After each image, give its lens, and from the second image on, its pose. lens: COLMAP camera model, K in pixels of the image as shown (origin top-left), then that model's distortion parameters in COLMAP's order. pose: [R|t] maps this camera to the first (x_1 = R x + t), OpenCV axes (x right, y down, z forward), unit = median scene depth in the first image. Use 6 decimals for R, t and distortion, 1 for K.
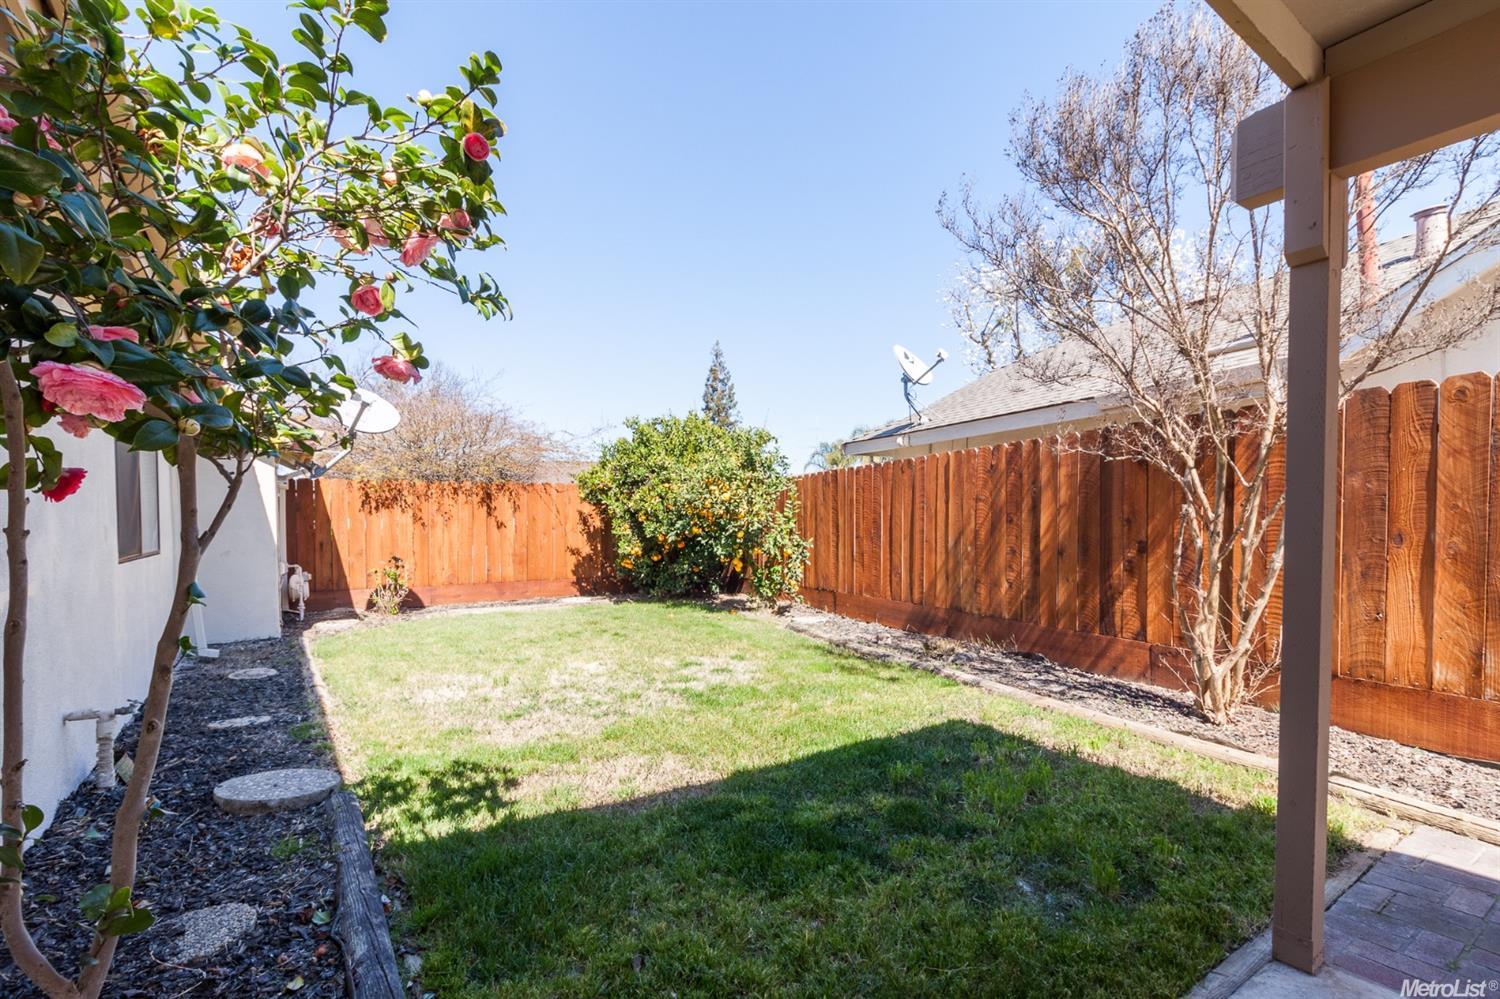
lens RADIAL K [[733.3, 0, 804.9], [0, 733.3, 549.0], [0, 0, 1]] dist [0.002253, 0.000588]
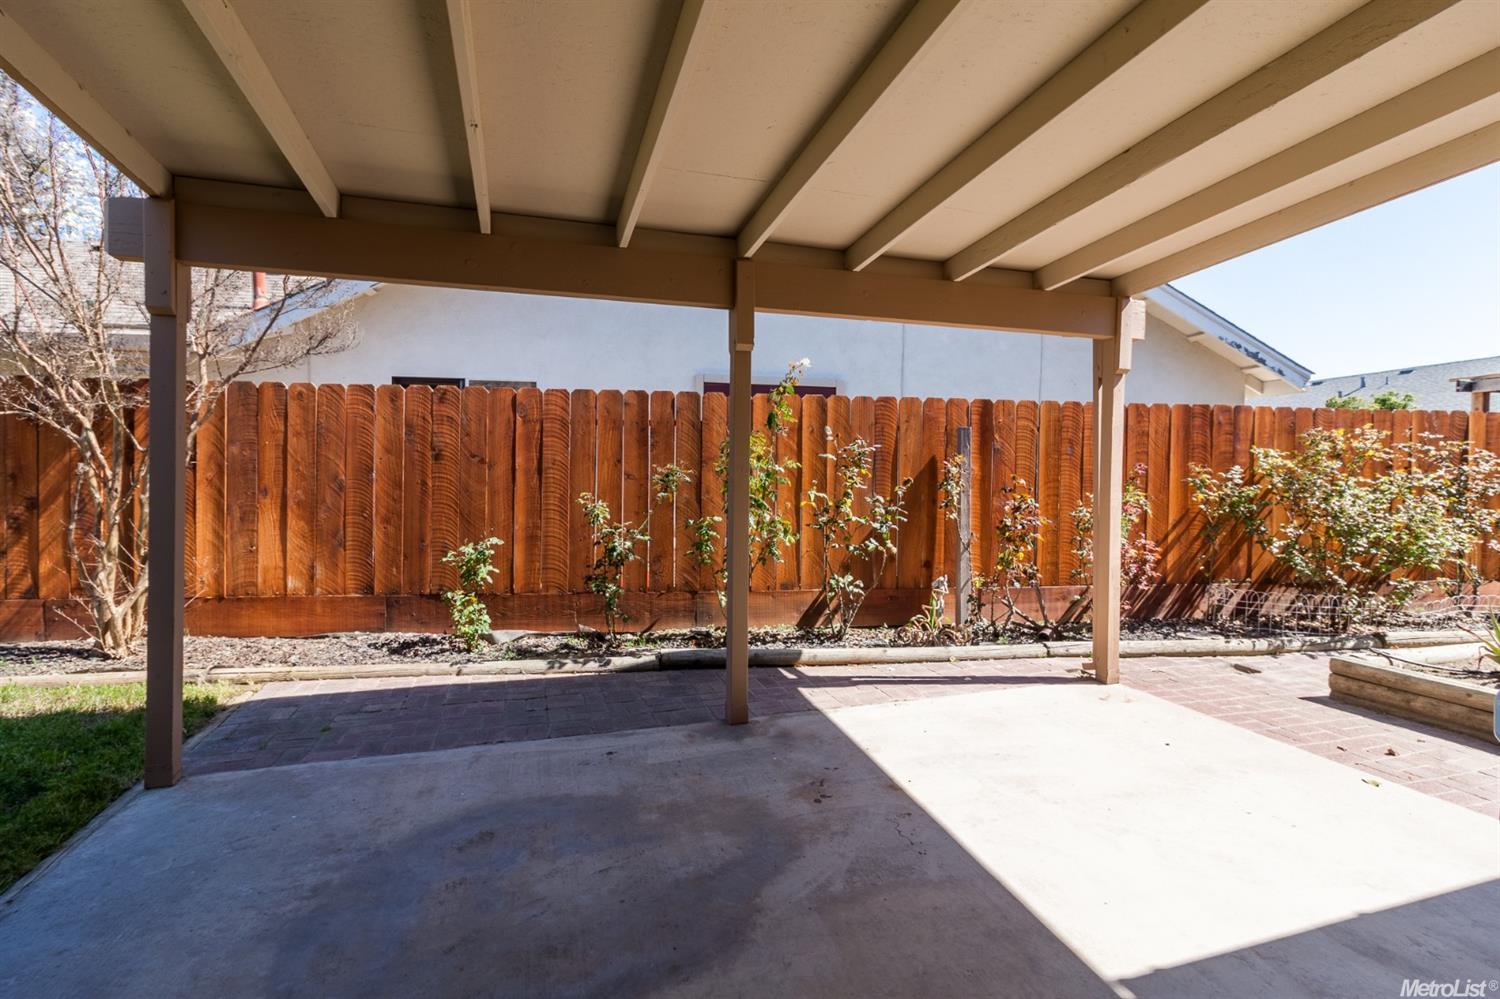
lens RADIAL K [[708.4, 0, 741.3], [0, 708.4, 475.4], [0, 0, 1]] dist [-0.001051, 0.000344]
pose [[0.352554, 0.000670, 0.935791, -0.130731], [0.026640, 0.999587, -0.010752, -0.006570], [-0.935412, 0.028720, 0.352391, -0.314057]]
